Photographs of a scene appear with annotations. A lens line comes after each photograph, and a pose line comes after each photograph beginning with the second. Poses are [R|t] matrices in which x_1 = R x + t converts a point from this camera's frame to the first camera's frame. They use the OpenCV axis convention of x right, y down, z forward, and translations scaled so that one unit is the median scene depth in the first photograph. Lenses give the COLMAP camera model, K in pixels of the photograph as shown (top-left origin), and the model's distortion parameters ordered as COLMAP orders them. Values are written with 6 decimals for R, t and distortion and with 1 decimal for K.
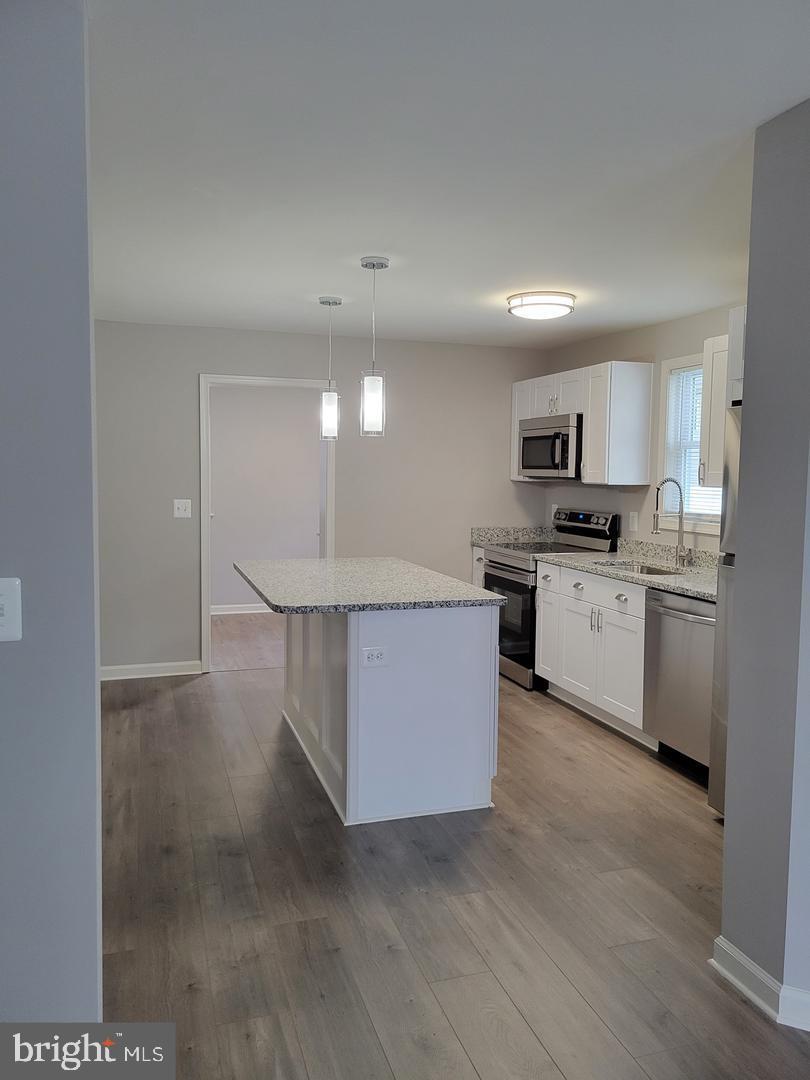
lens RADIAL K [[814.0, 0, 401.1], [0, 814.0, 531.4], [0, 0, 1]] dist [0.054877, -0.024577]
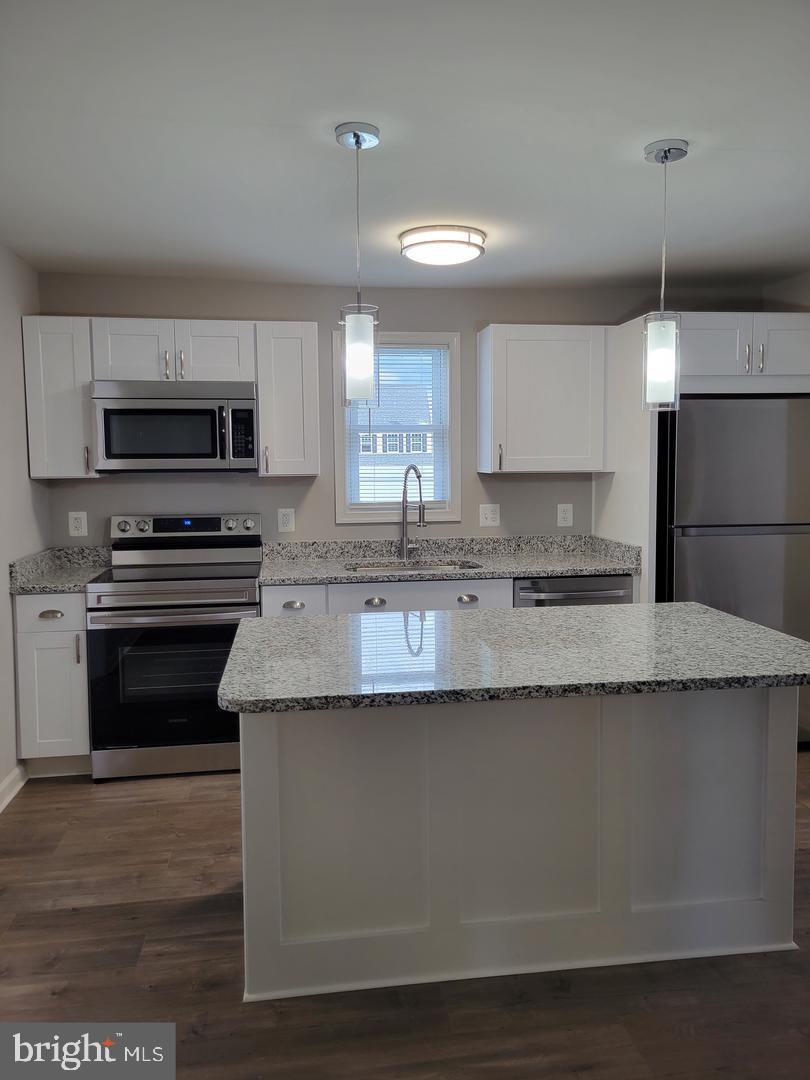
lens RADIAL K [[814.0, 0, 403.2], [0, 814.0, 540.0], [0, 0, 1]] dist [0.054877, -0.024577]
pose [[0.162669, -0.115025, 0.979953, -0.735481], [0.084453, 0.991160, 0.102321, -0.097065], [-0.983060, 0.066115, 0.170945, 1.084222]]
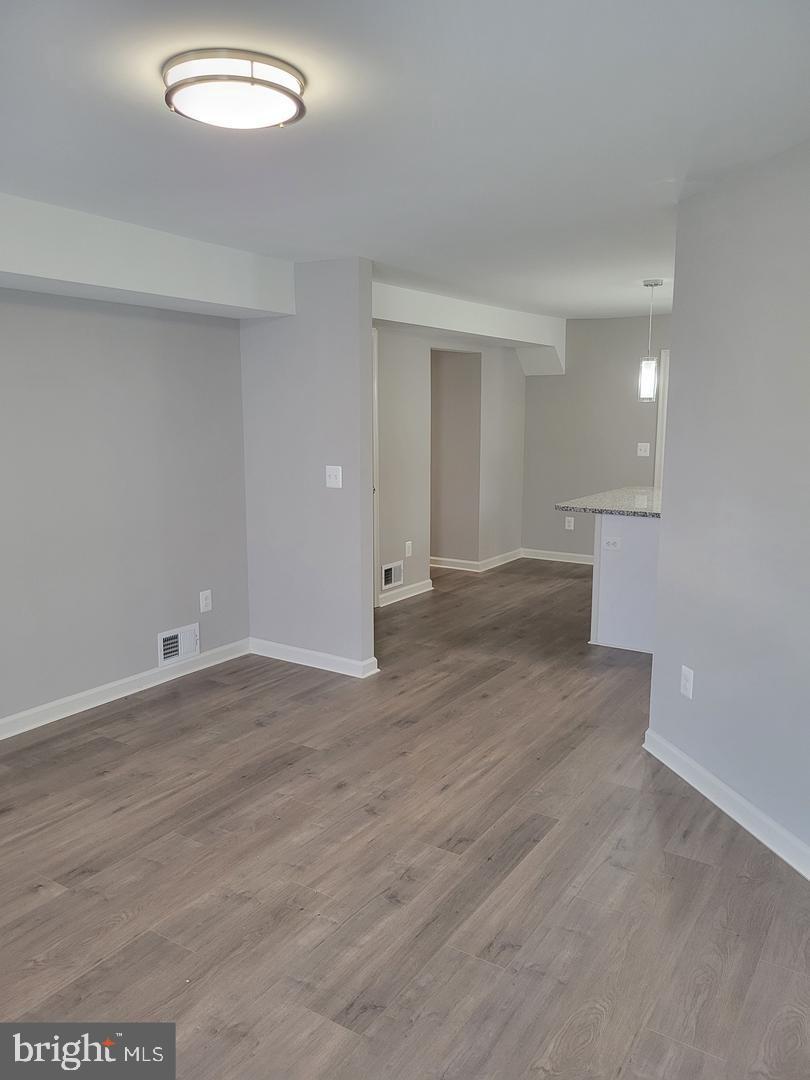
lens RADIAL K [[814.0, 0, 407.3], [0, 814.0, 545.8], [0, 0, 1]] dist [0.054877, -0.024577]
pose [[0.620232, 0.118867, -0.775360, 0.883456], [-0.052100, 0.992512, 0.110482, 0.002376], [0.782686, -0.028128, 0.621781, -0.277257]]
